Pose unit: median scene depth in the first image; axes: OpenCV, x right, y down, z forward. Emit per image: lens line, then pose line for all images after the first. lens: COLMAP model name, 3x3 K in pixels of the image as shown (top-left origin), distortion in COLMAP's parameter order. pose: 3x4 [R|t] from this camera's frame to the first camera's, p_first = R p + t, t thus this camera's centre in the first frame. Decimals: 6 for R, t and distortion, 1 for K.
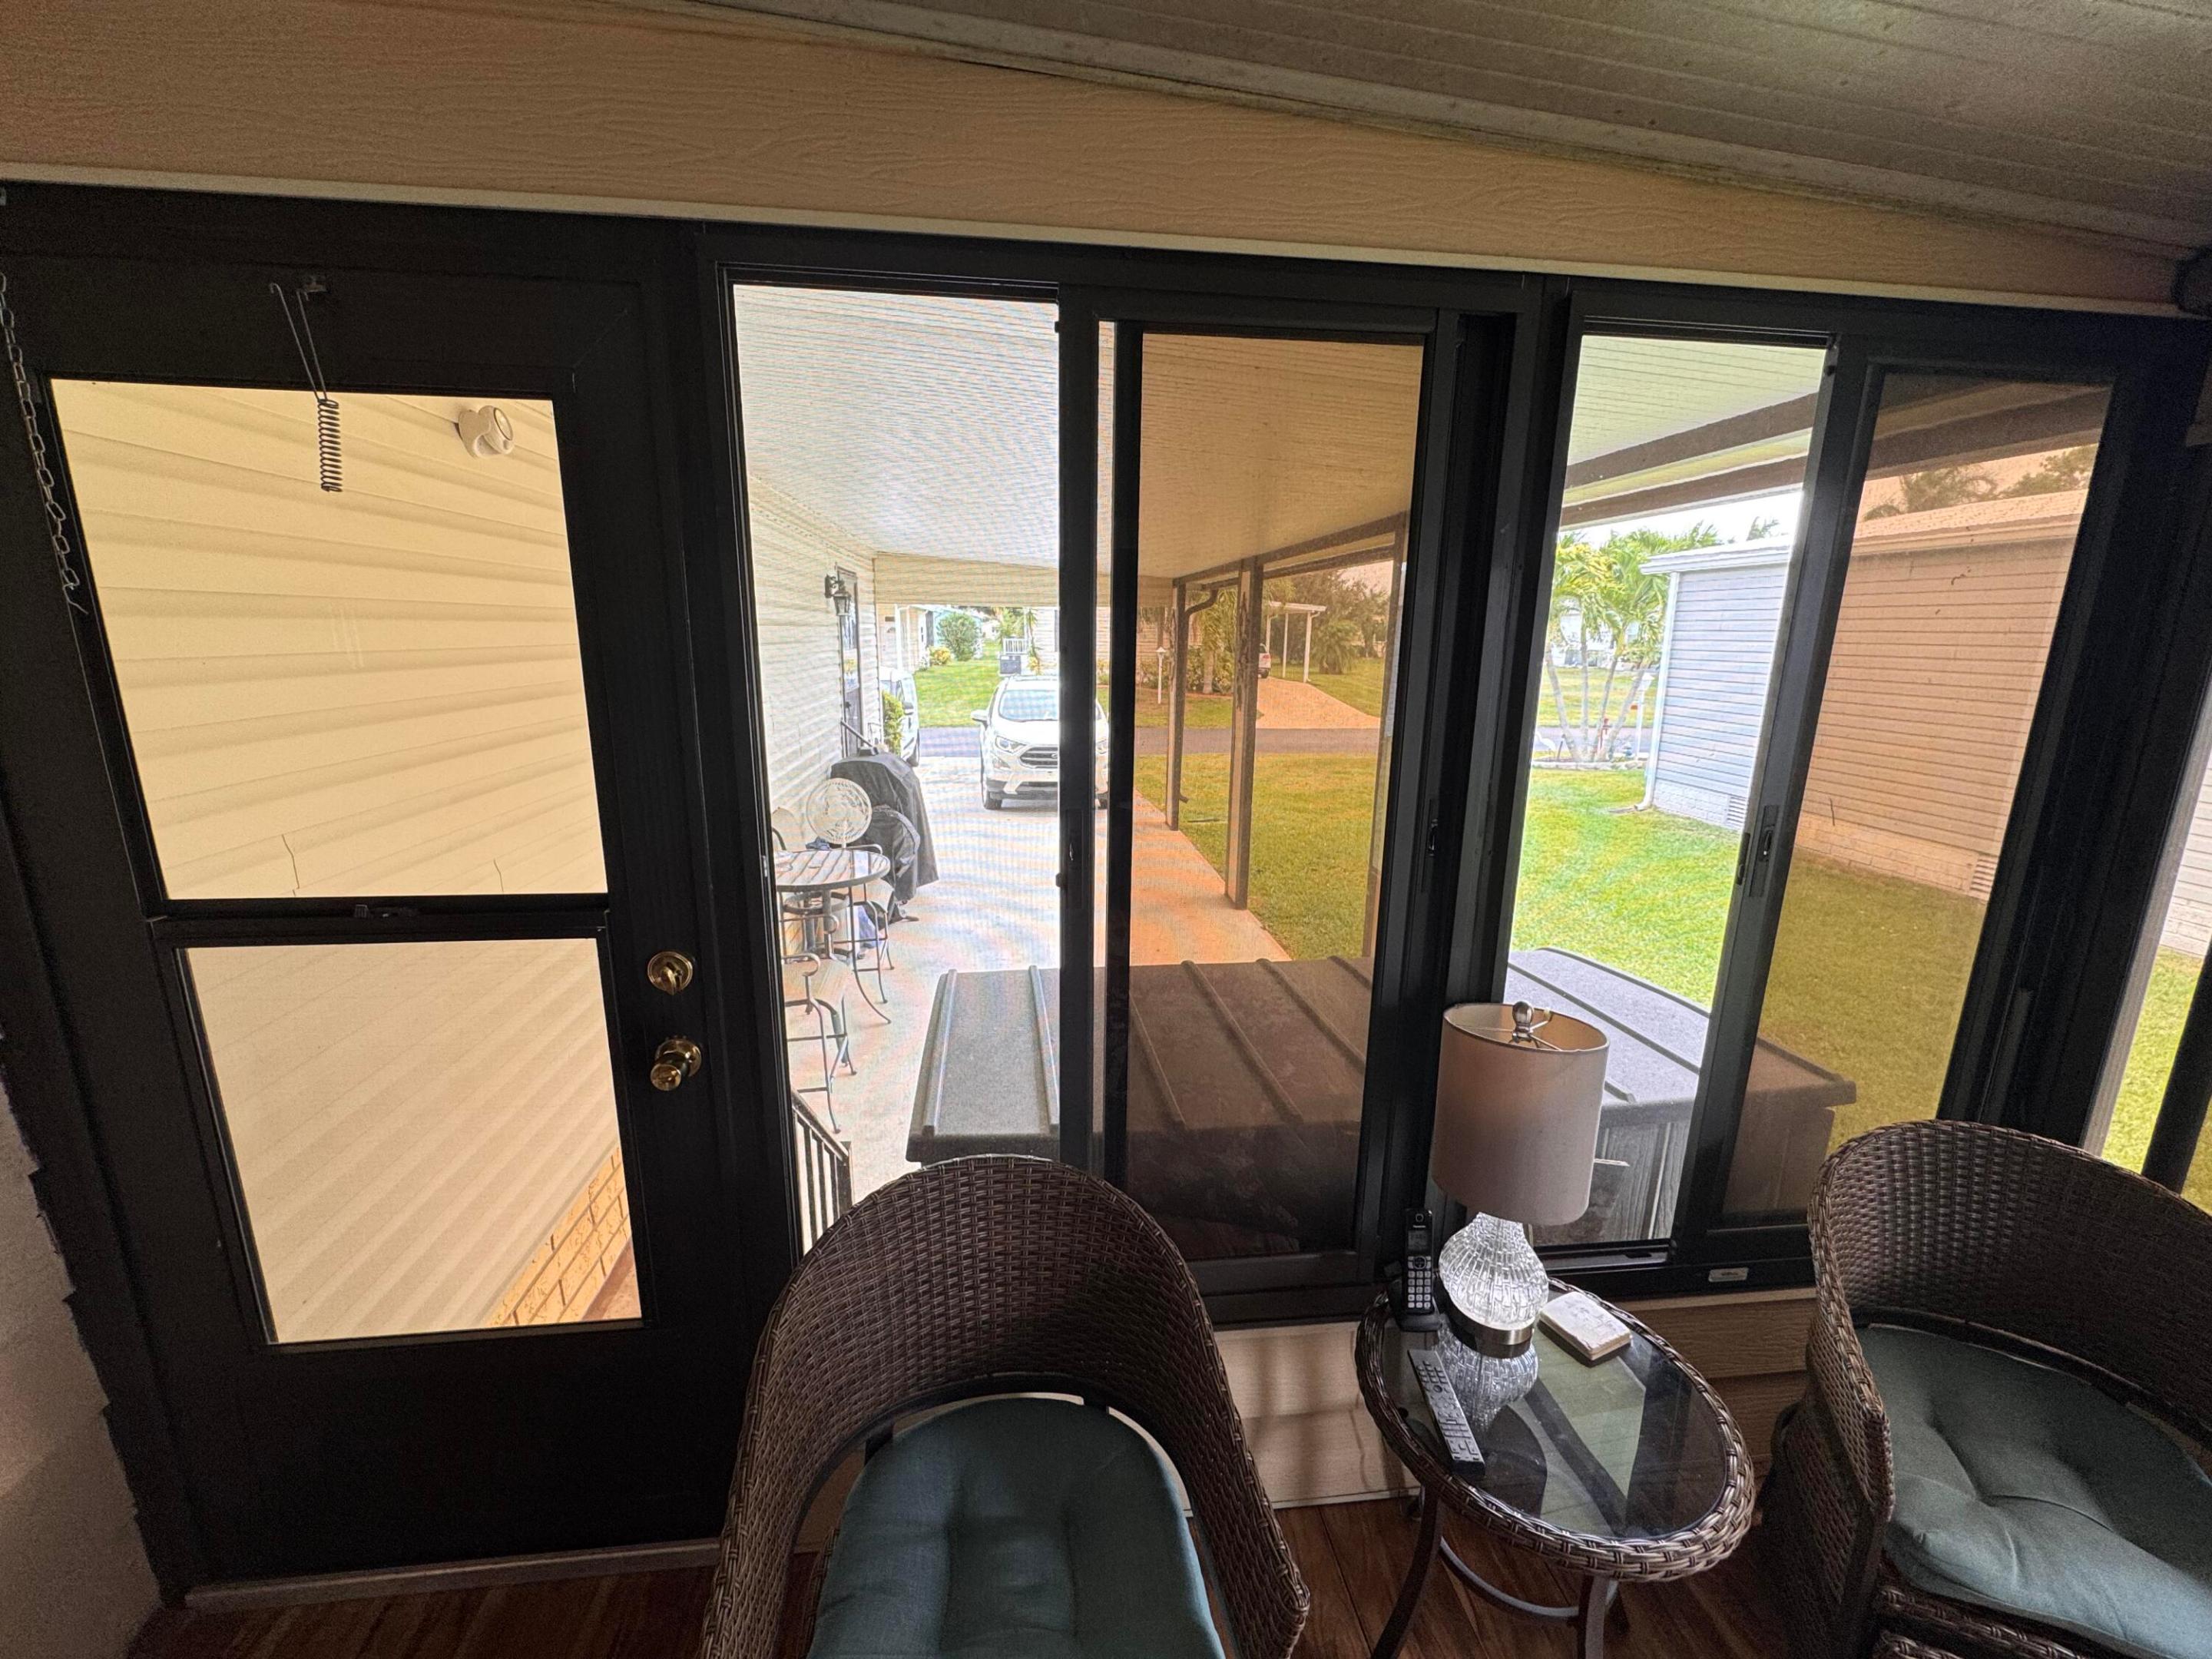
lens RADIAL K [[884.4, 0, 1106.0], [0, 884.4, 829.5], [0, 0, 1]] dist [-0.000785, -0.000186]
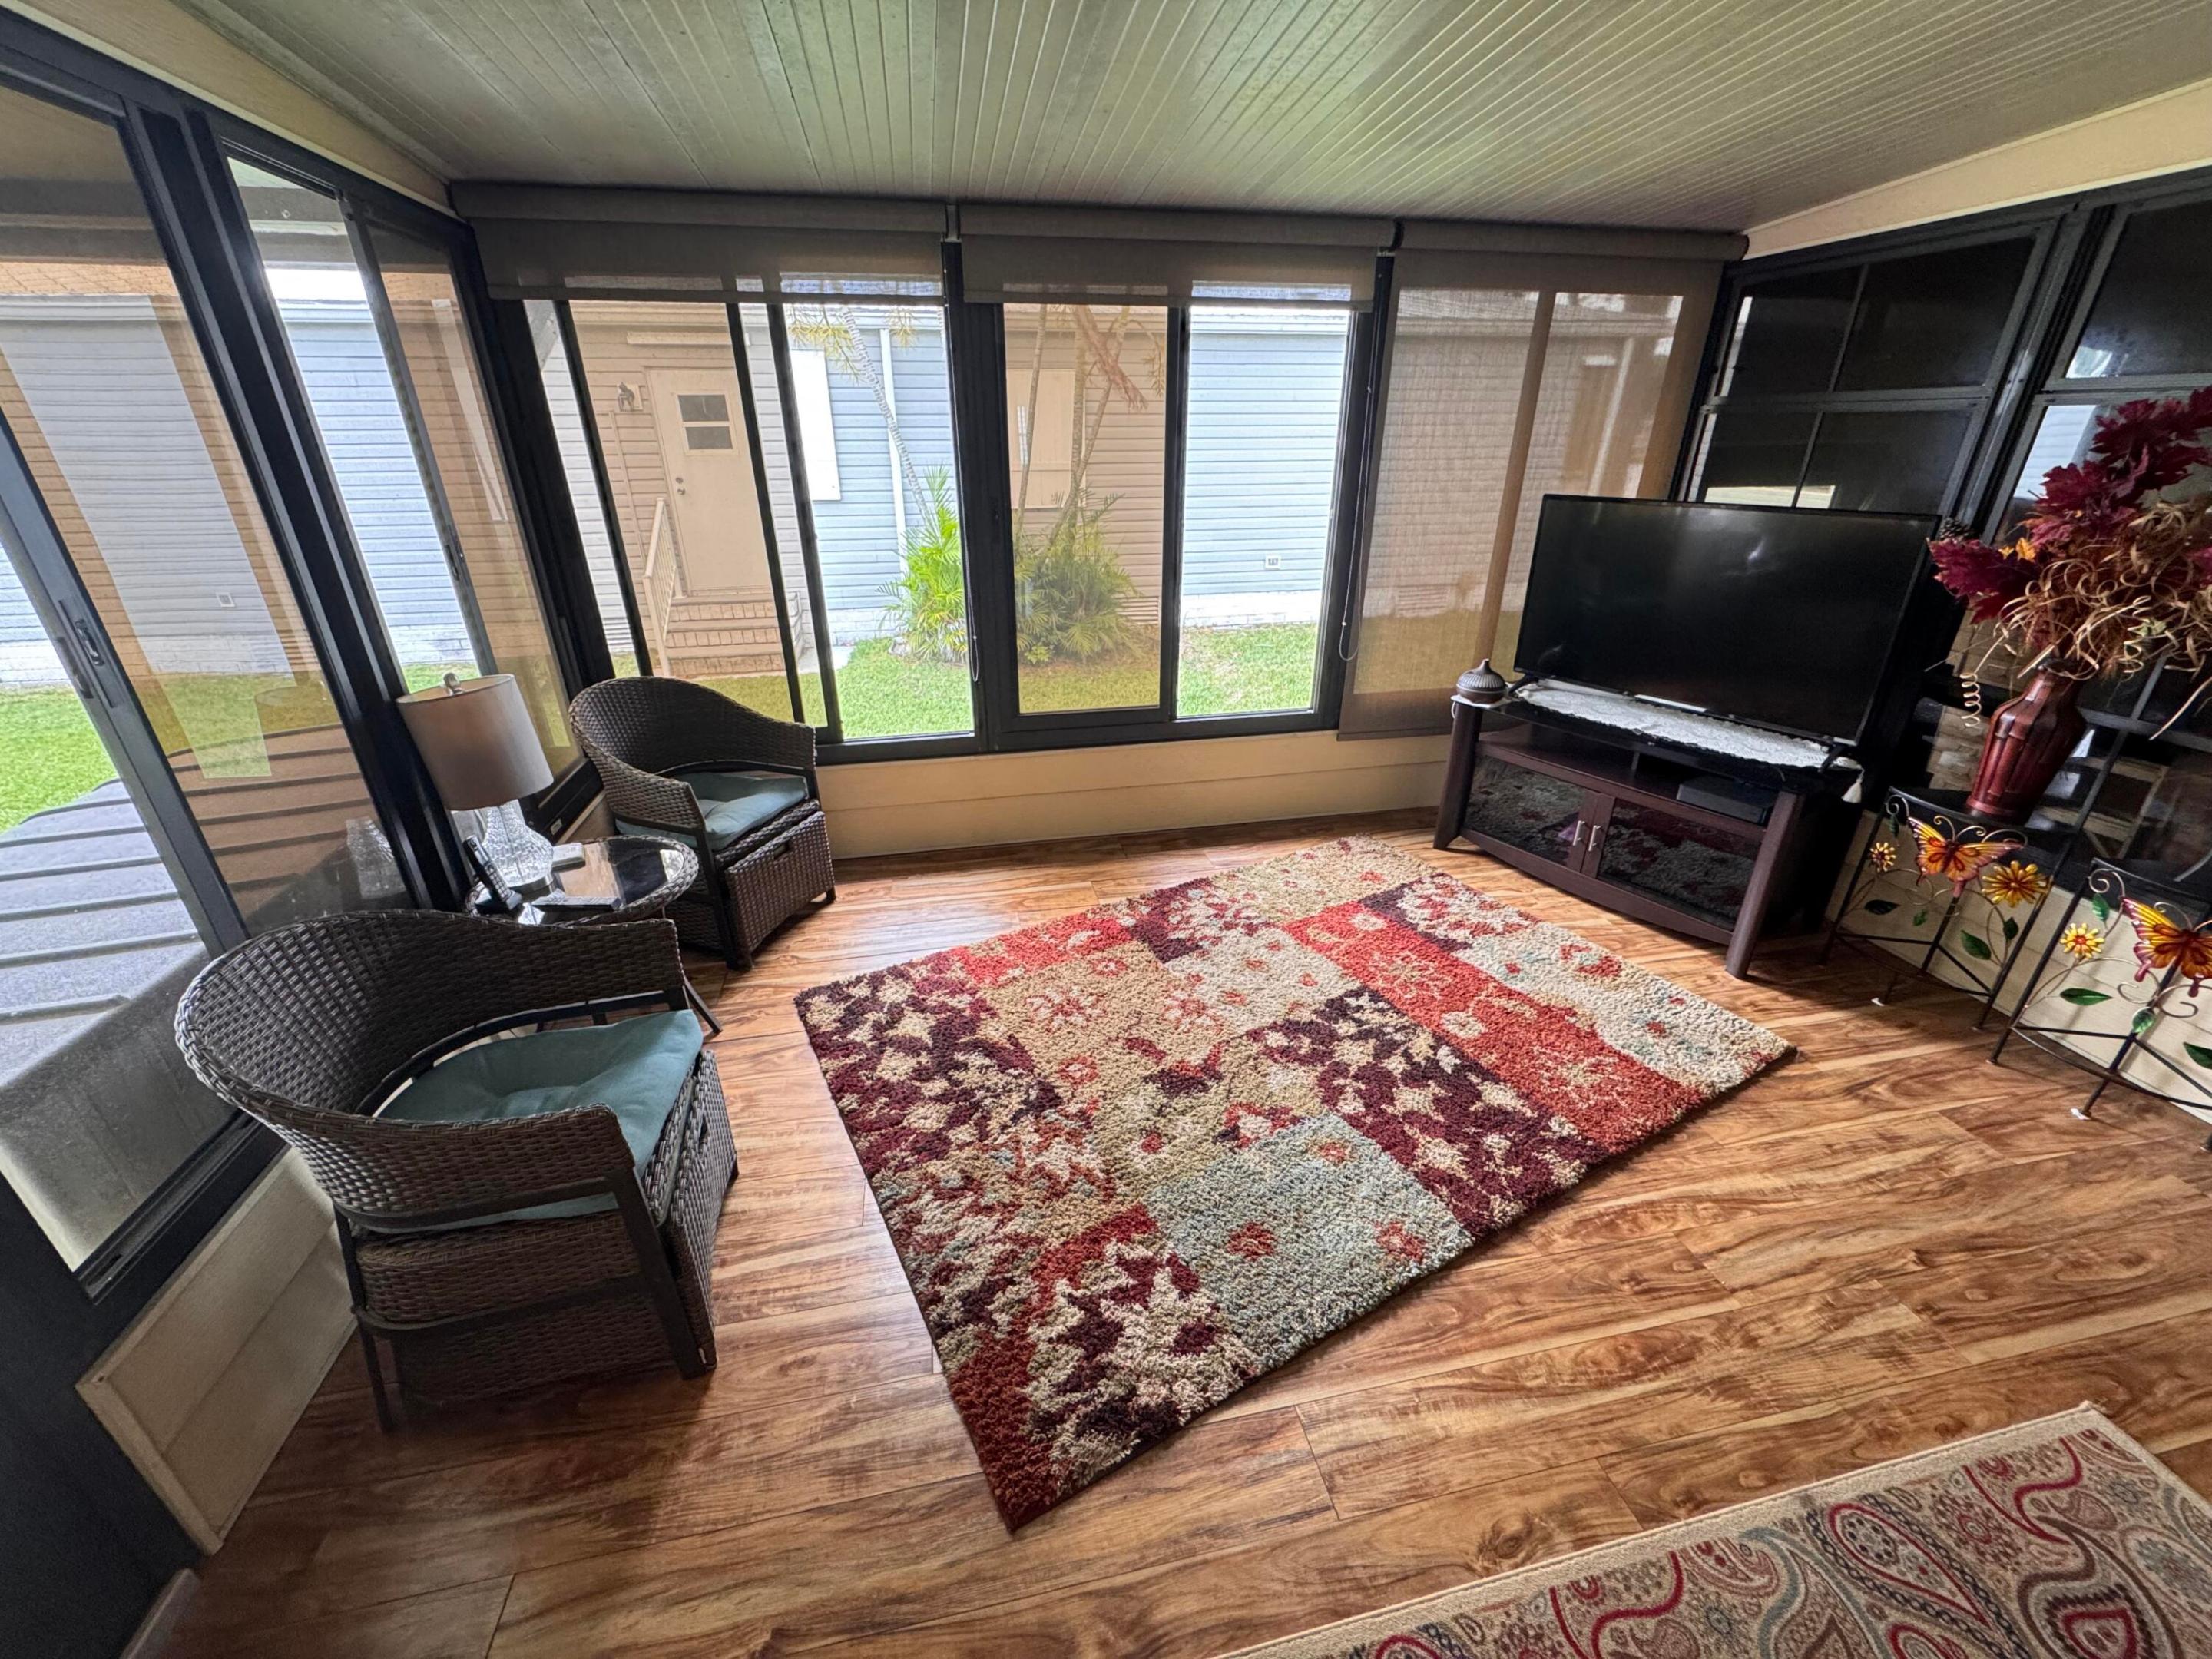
lens RADIAL K [[884.4, 0, 1106.0], [0, 884.4, 829.5], [0, 0, 1]] dist [-0.000785, -0.000186]
pose [[-0.072465, -0.423003, 0.903226, -0.924187], [0.227348, 0.874760, 0.427912, 0.036027], [-0.971114, 0.236356, 0.032779, -0.046167]]
